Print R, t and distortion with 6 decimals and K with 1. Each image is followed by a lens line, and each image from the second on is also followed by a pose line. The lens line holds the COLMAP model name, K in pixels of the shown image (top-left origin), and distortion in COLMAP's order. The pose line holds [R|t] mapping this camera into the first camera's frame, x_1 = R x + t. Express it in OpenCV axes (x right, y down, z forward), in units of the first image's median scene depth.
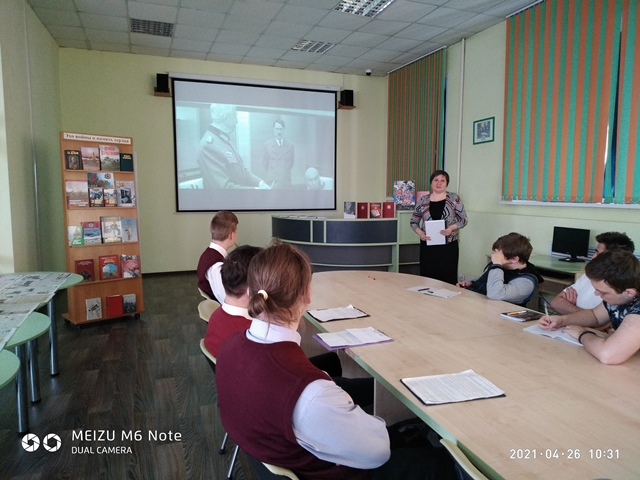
lens RADIAL K [[460.9, 0, 320.0], [0, 460.9, 240.0], [0, 0, 1]] dist [-0.000371, -0.001203]
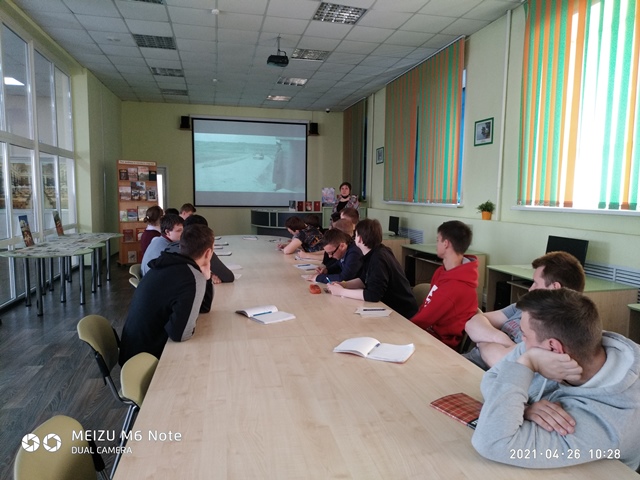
lens RADIAL K [[460.9, 0, 320.0], [0, 460.9, 240.0], [0, 0, 1]] dist [-0.000371, -0.001203]
pose [[0.991823, 0.025083, -0.125132, 0.356309], [-0.025922, 0.999651, -0.005077, 0.055974], [0.124961, 0.008279, 0.992127, -0.539377]]
